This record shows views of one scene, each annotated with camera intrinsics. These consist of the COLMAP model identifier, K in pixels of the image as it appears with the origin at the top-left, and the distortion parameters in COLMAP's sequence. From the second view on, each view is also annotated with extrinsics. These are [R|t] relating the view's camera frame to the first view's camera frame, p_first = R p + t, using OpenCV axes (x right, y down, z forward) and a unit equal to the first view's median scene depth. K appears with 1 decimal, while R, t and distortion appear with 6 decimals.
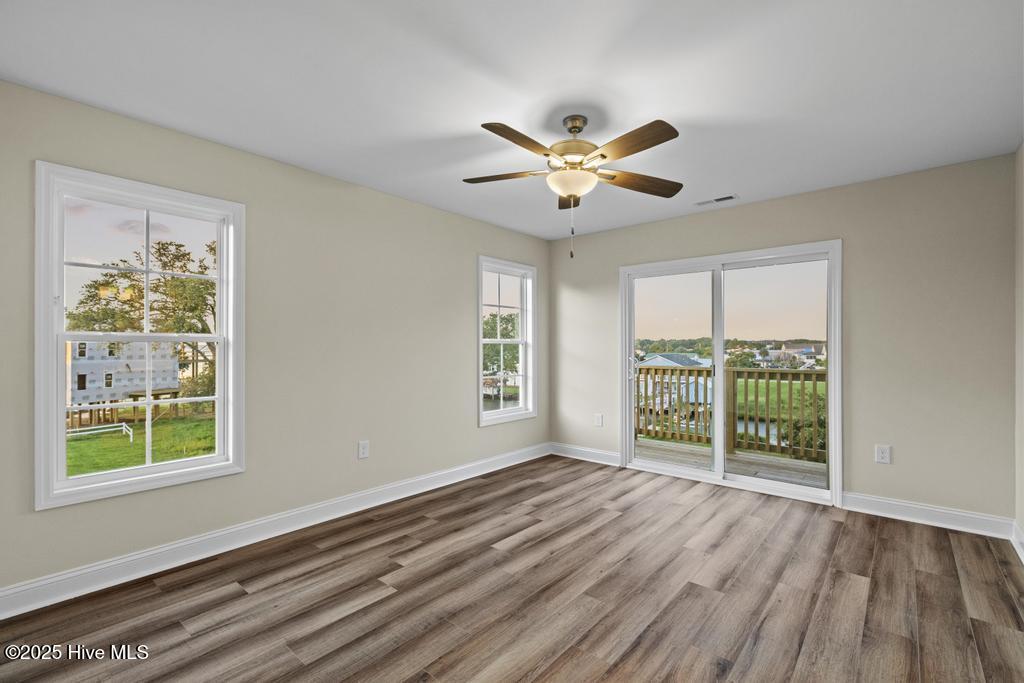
lens RADIAL K [[459.0, 0, 517.4], [0, 459.0, 344.4], [0, 0, 1]] dist [-0.000353, -0.000261]
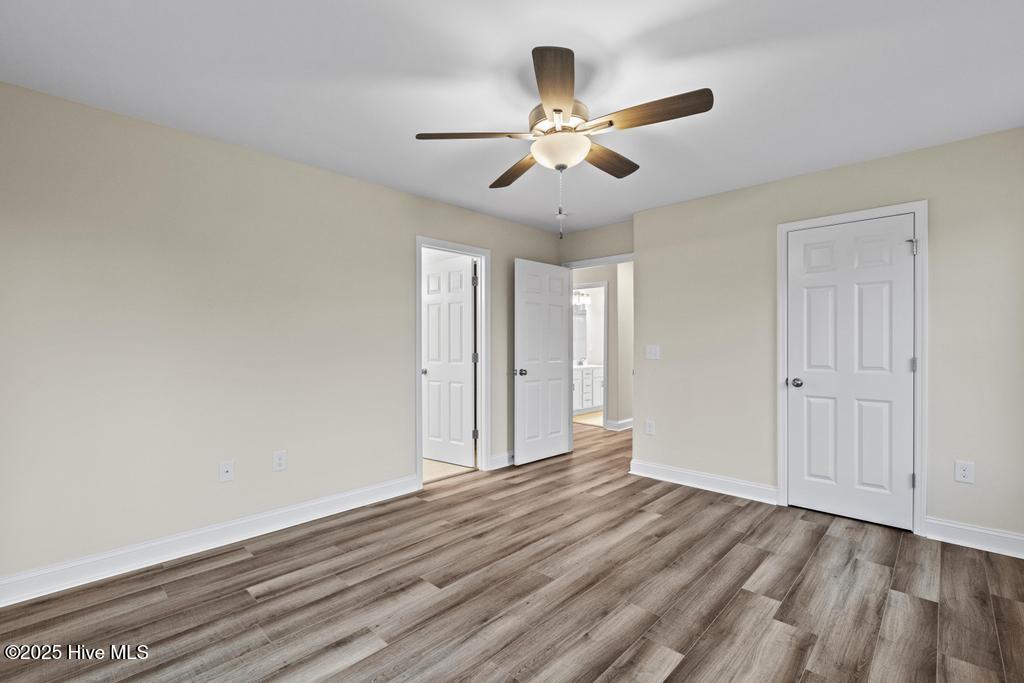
lens RADIAL K [[459.0, 0, 517.4], [0, 459.0, 344.4], [0, 0, 1]] dist [-0.000353, -0.000261]
pose [[-0.998651, 0.003158, 0.051825, 0.169995], [0.003030, 0.999992, -0.002560, 0.012090], [-0.051833, -0.002400, -0.998653, 2.031631]]
